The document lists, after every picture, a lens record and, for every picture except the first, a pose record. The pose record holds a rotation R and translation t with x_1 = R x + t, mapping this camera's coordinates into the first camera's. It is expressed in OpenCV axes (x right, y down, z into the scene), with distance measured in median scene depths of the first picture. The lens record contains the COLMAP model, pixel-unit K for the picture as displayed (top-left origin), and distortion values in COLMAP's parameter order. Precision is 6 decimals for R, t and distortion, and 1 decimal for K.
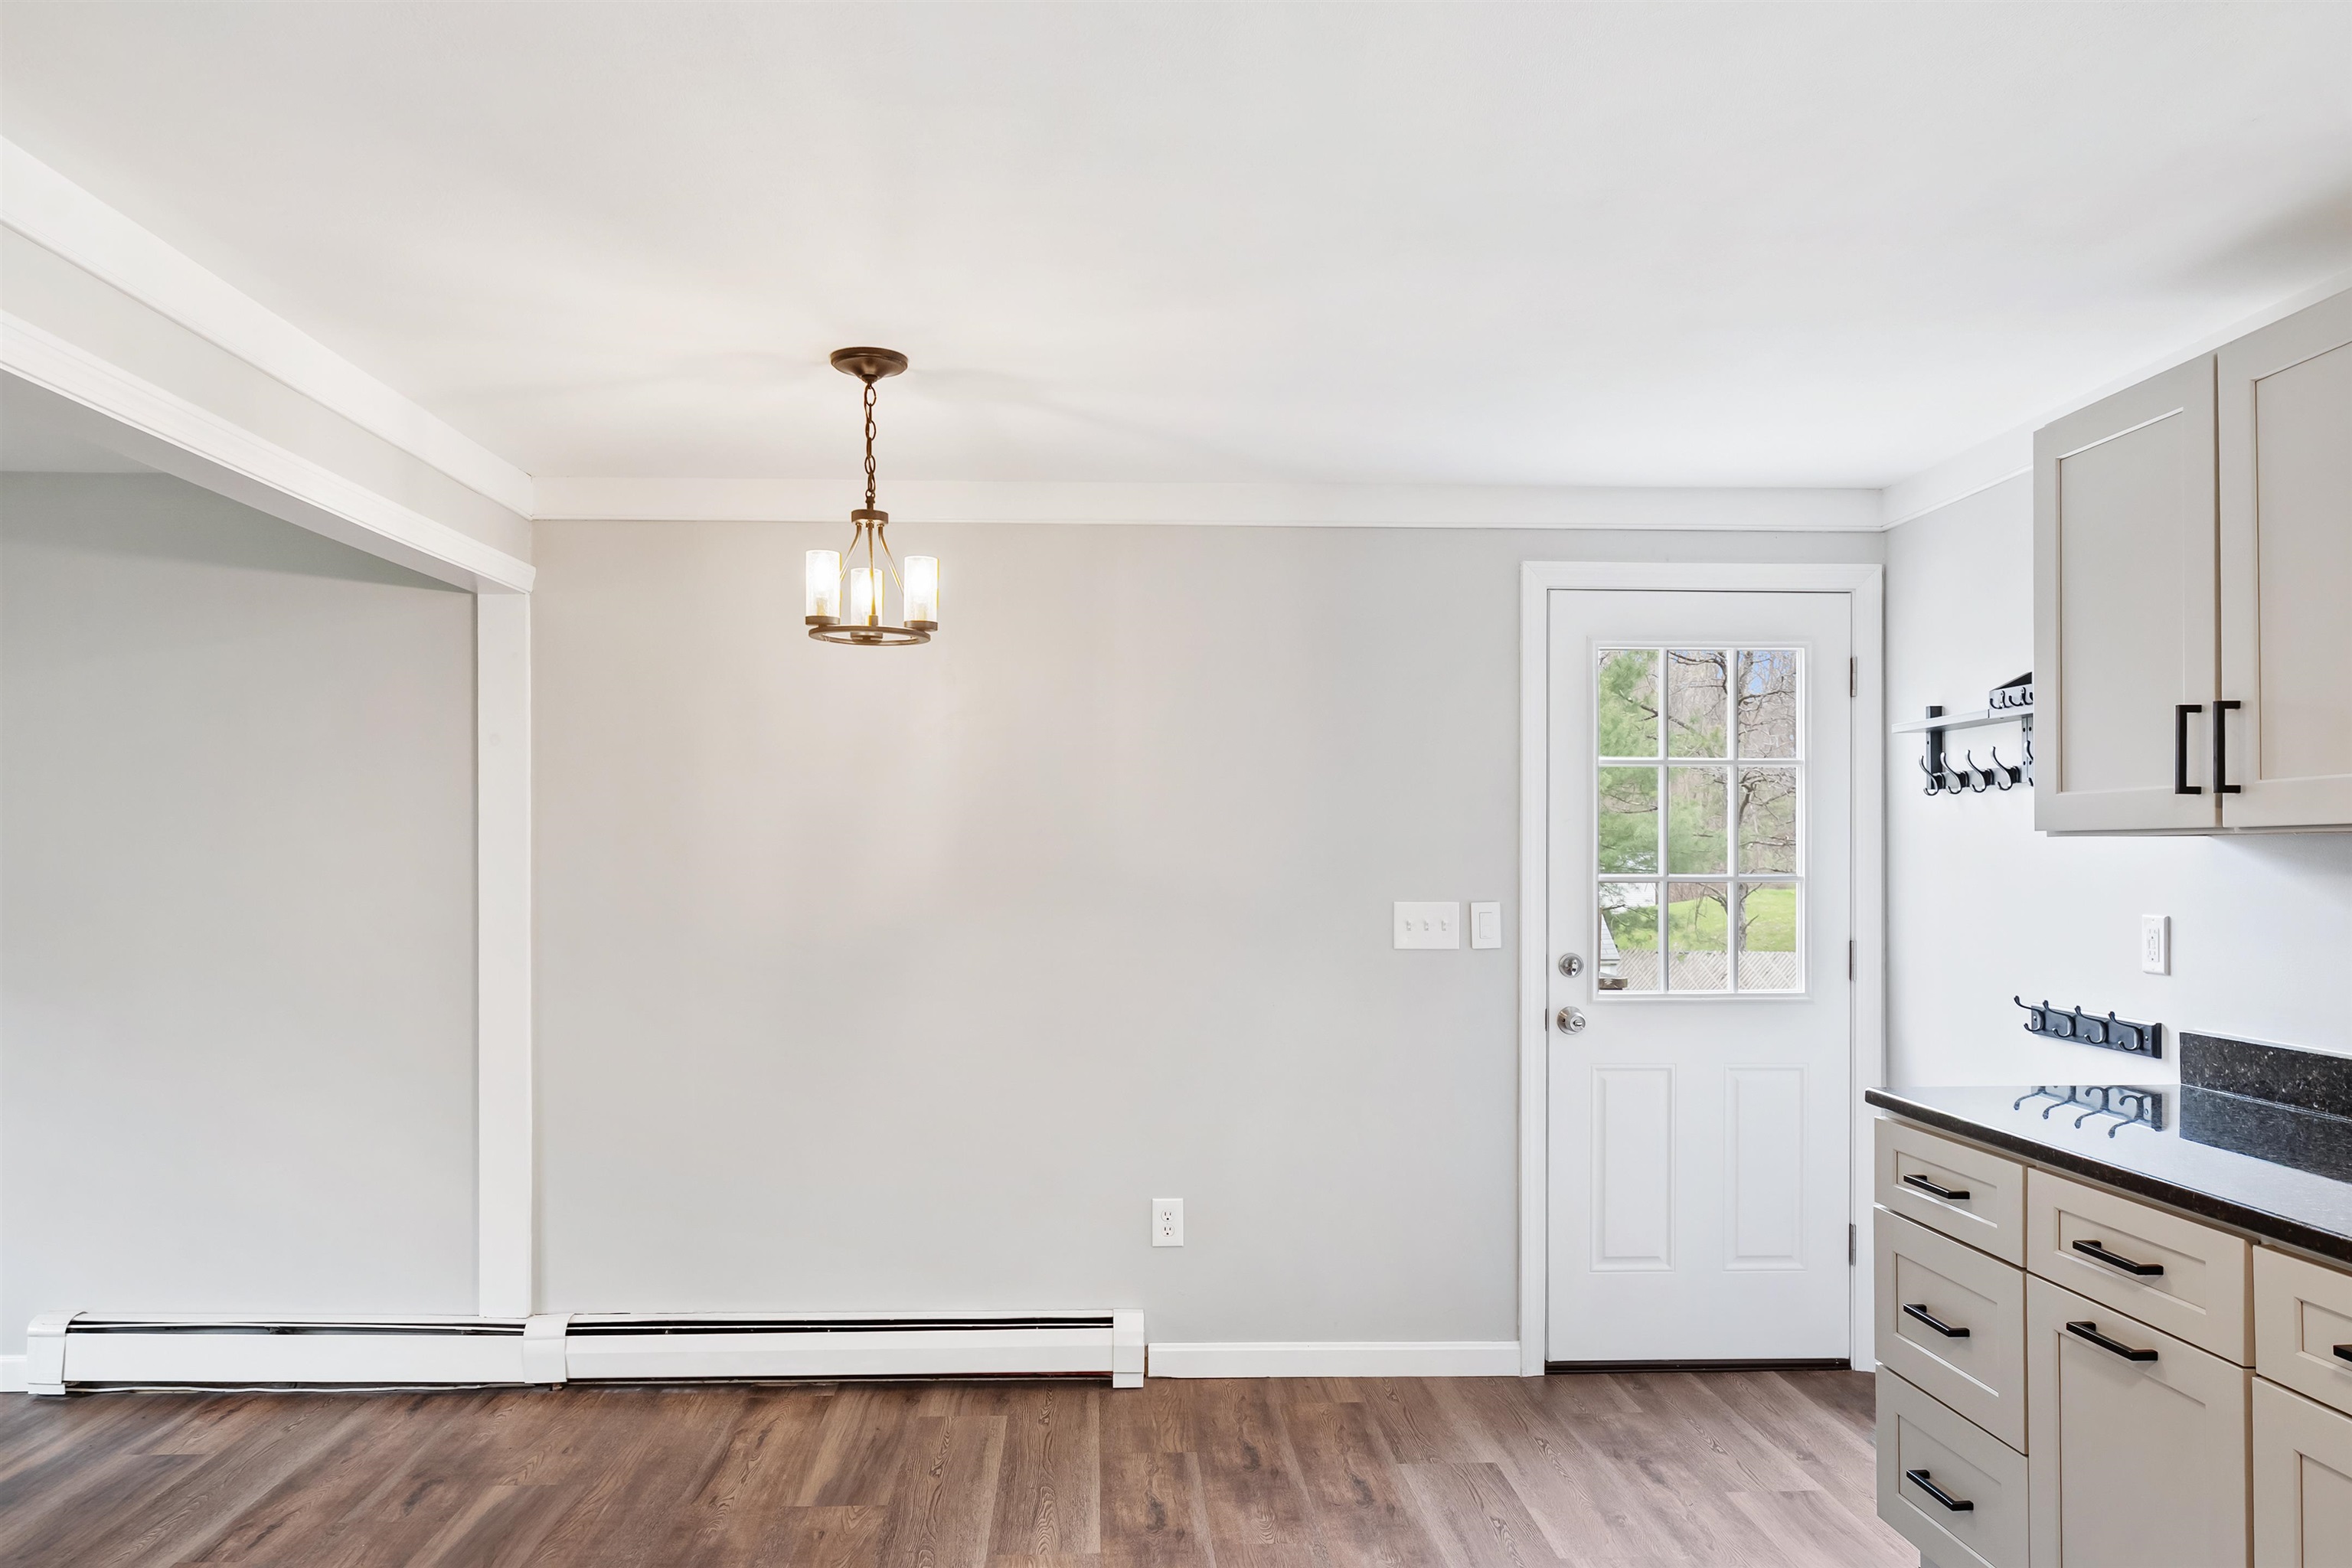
lens RADIAL K [[1517.6, 0, 1144.2], [0, 1517.6, 840.0], [0, 0, 1]] dist [0.002735, 0.001667]
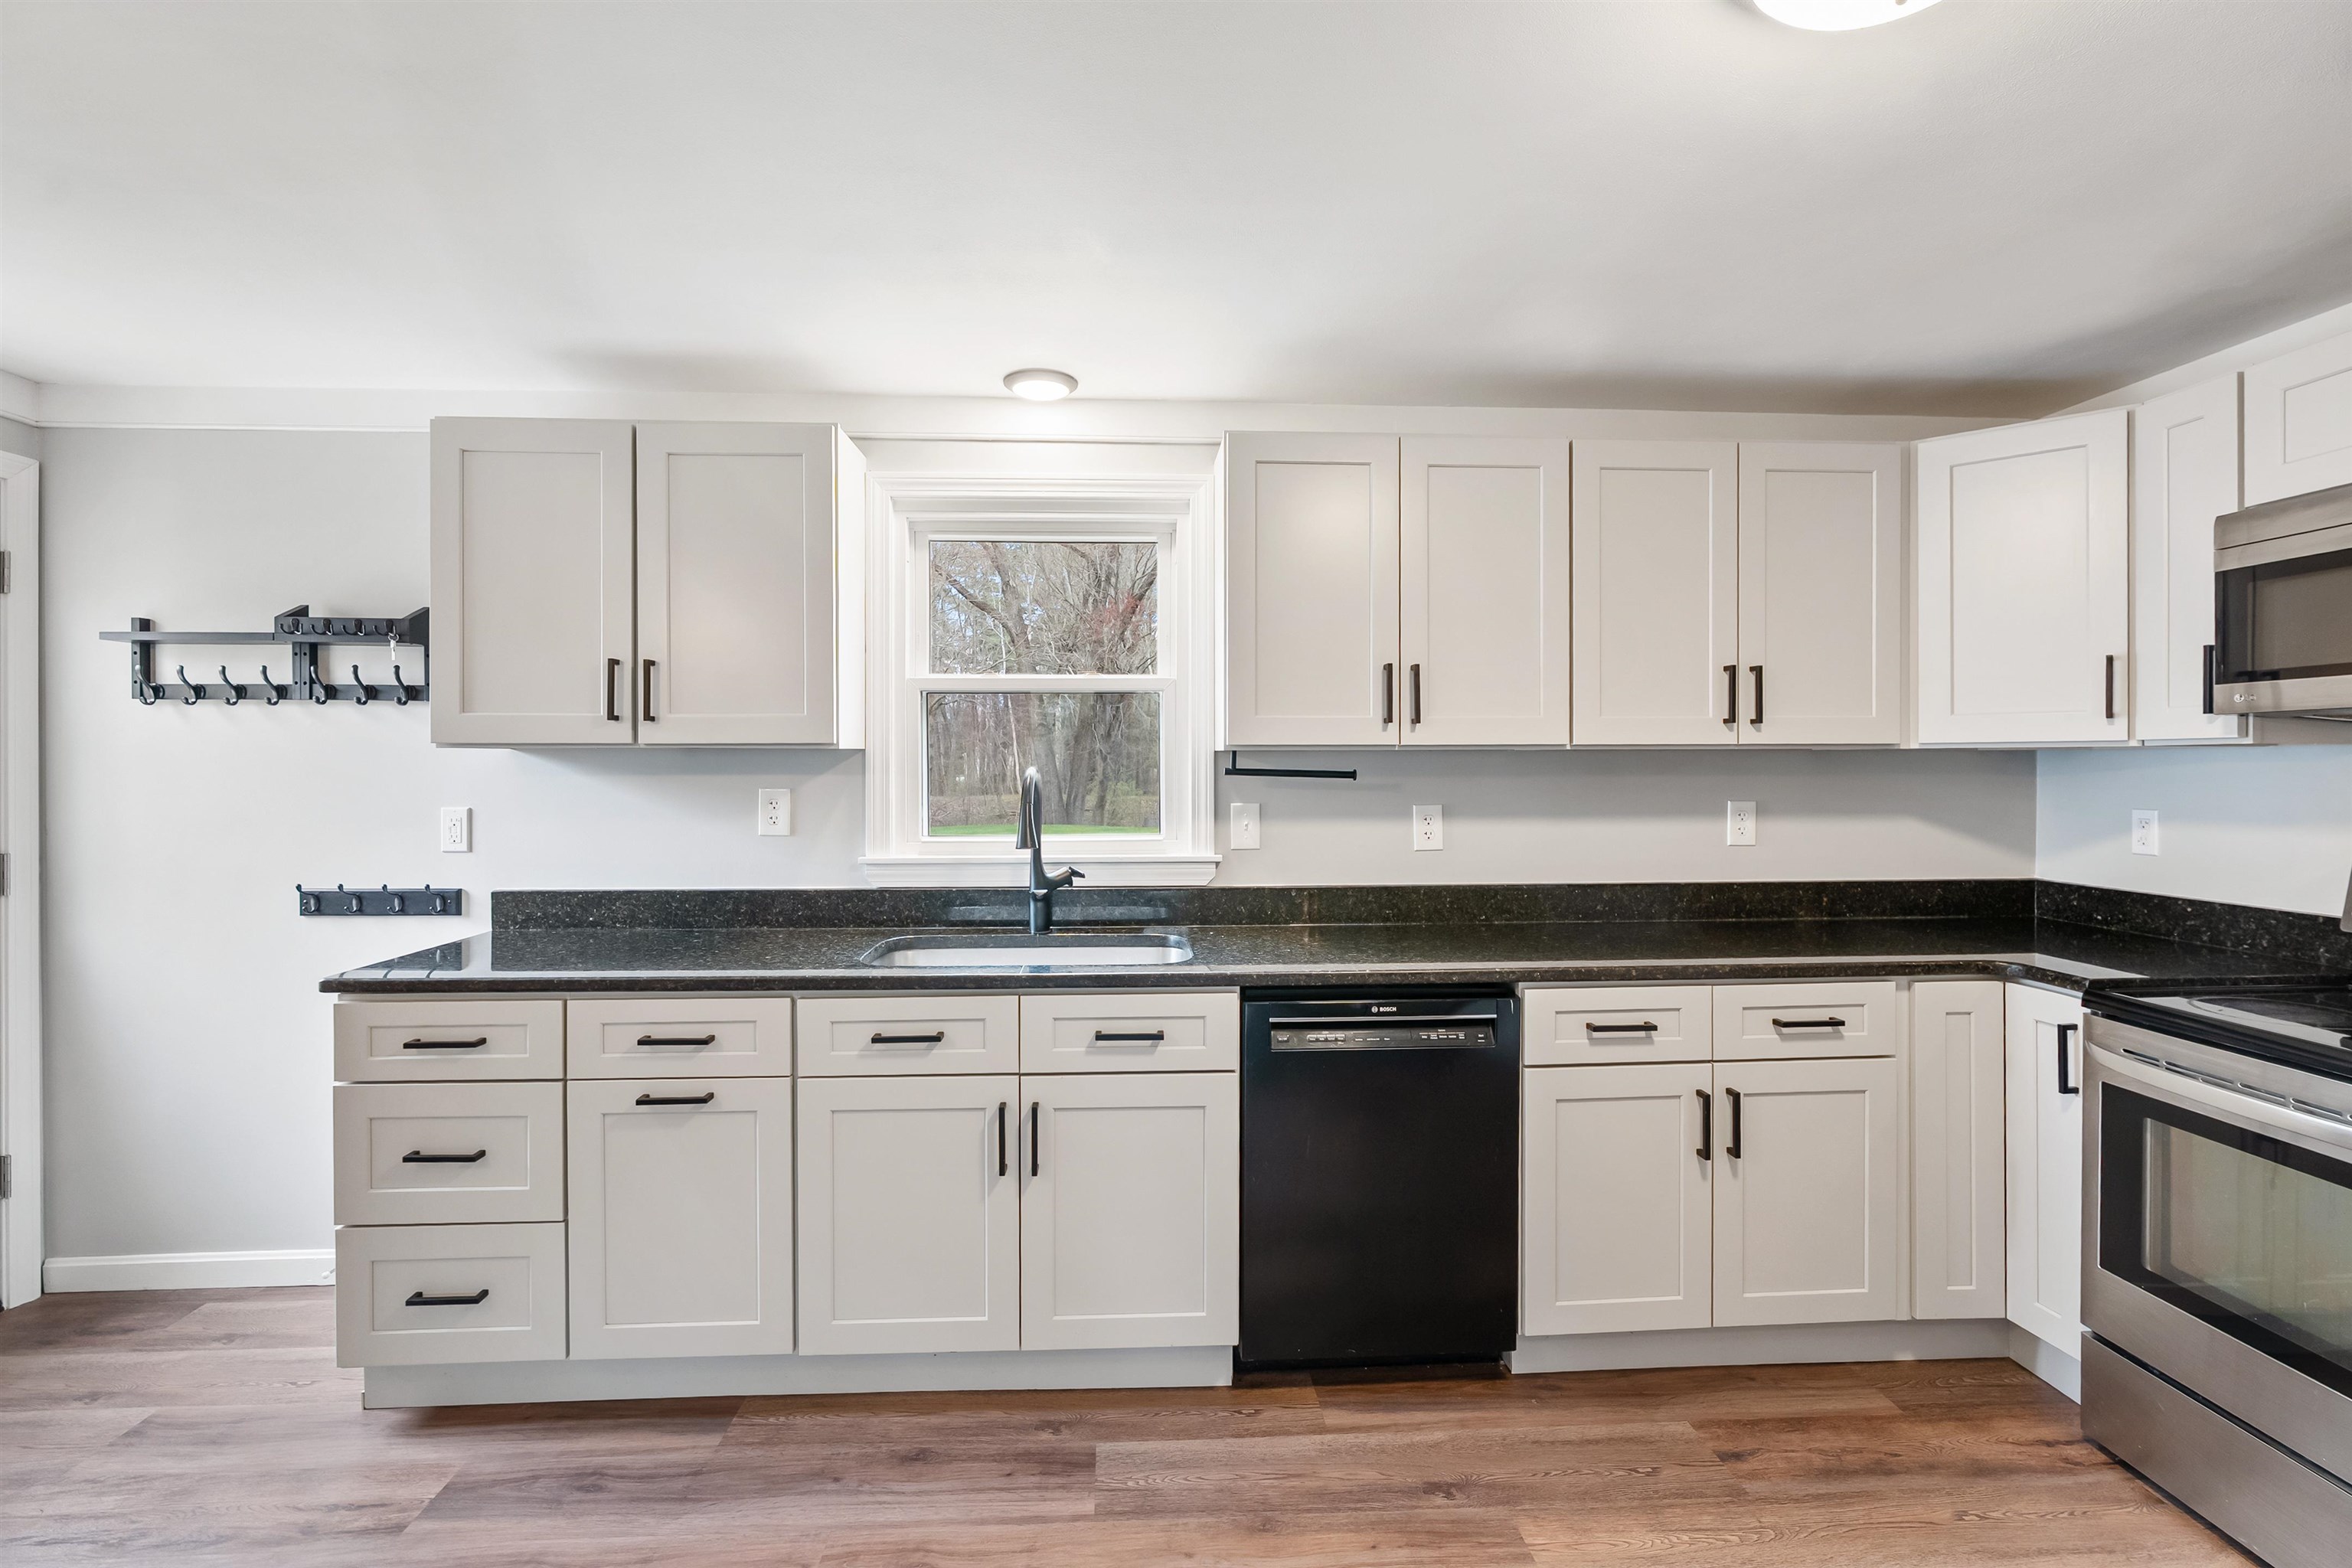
lens RADIAL K [[1057.8, 0, 1183.7], [0, 1057.8, 769.4], [0, 0, 1]] dist [-0.012824, 0.003519]
pose [[-0.023418, -0.007010, 0.999701, -0.235602], [-0.008722, 0.999939, 0.006807, 0.003920], [-0.999688, -0.008560, -0.023477, 0.345934]]
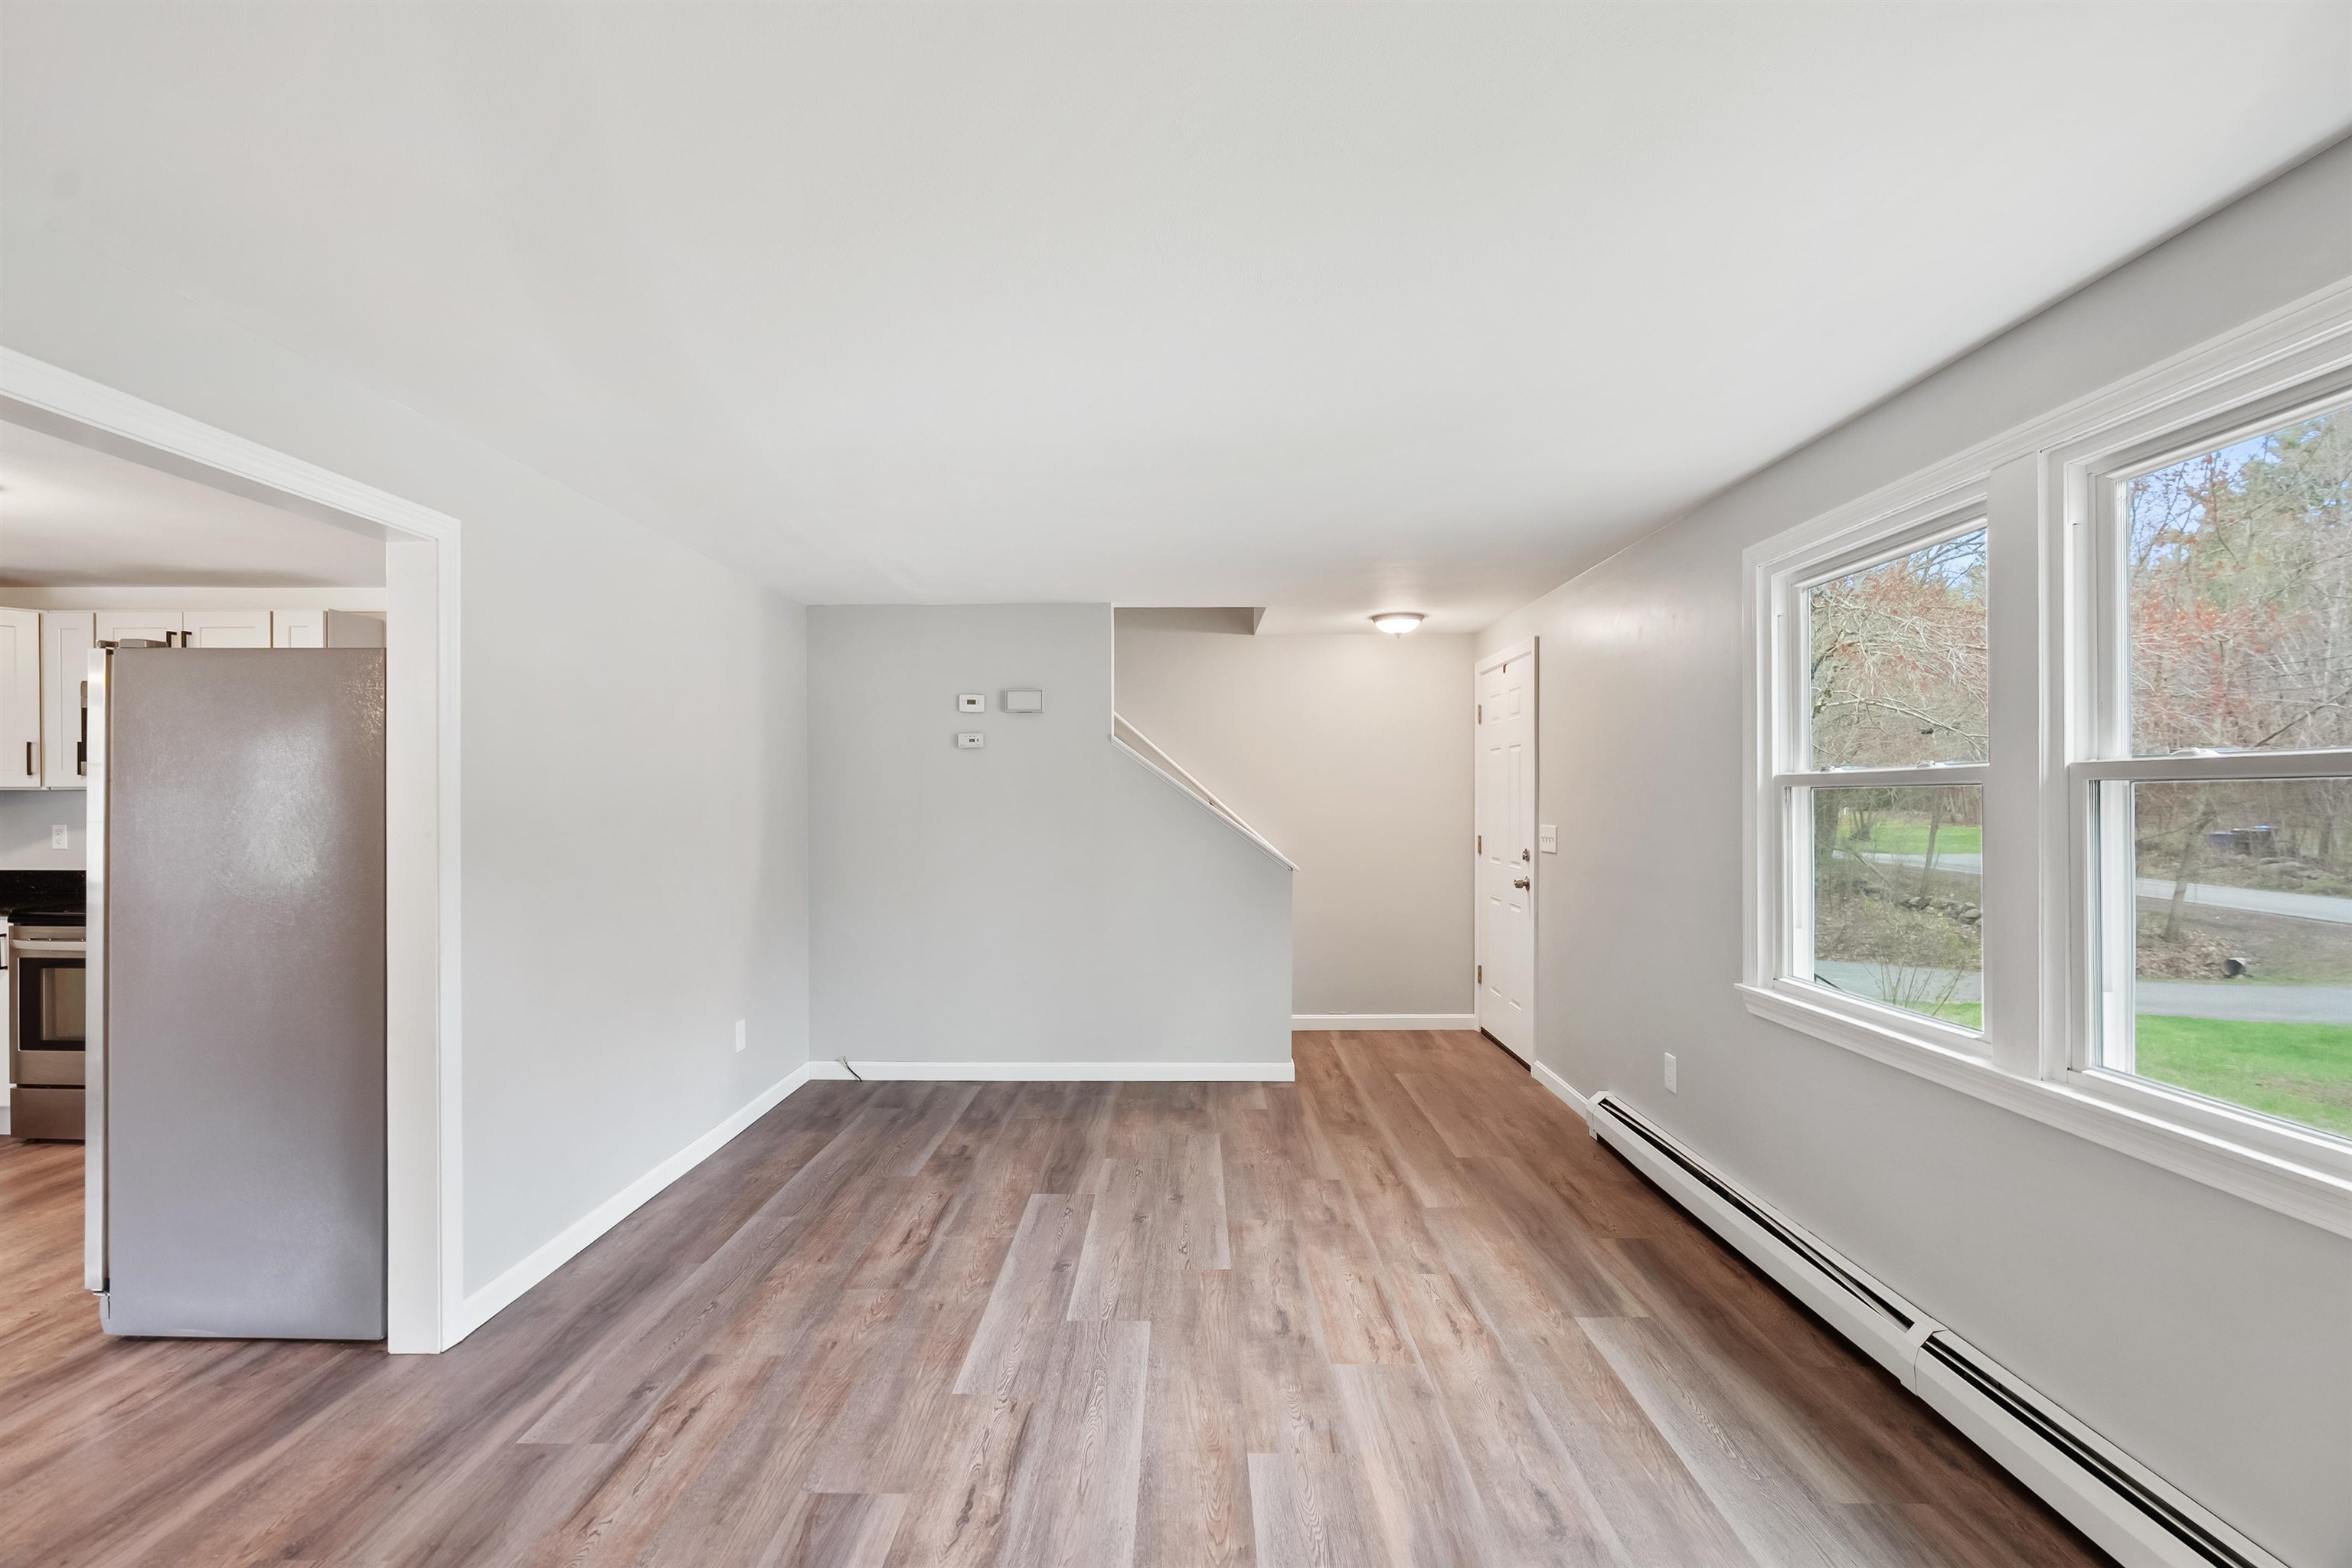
lens RADIAL K [[1057.8, 0, 1175.1], [0, 1057.8, 806.8], [0, 0, 1]] dist [-0.012824, 0.003519]
pose [[-0.998504, -0.001968, 0.054645, -1.047029], [-0.002029, 0.999997, -0.001047, 0.007491], [-0.054643, -0.001156, -0.998505, 0.938814]]
